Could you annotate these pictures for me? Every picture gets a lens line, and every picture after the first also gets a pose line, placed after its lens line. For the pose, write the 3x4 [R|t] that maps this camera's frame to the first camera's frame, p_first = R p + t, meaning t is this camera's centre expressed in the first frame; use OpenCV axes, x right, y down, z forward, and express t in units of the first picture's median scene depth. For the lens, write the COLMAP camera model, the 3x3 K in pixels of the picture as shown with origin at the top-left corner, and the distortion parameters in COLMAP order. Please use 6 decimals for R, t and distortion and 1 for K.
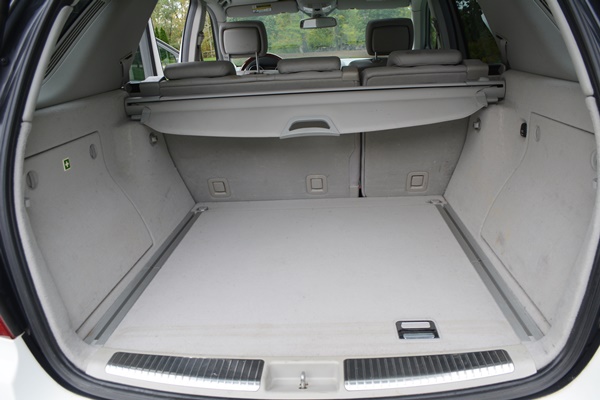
lens RADIAL K [[474.0, 0, 300.0], [0, 474.0, 200.0], [0, 0, 1]] dist [-0.084133, 0.008280]
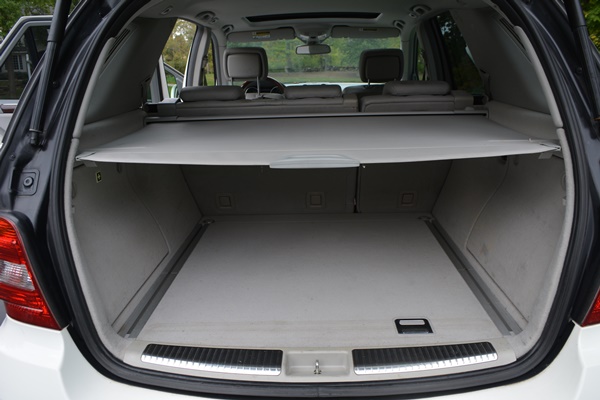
lens RADIAL K [[474.0, 0, 300.0], [0, 474.0, 200.0], [0, 0, 1]] dist [-0.084133, 0.008280]
pose [[0.999132, 0.017243, 0.037922, -0.061064], [-0.015724, 0.999077, -0.039983, 0.014360], [-0.038576, 0.039352, 0.998480, -0.118453]]
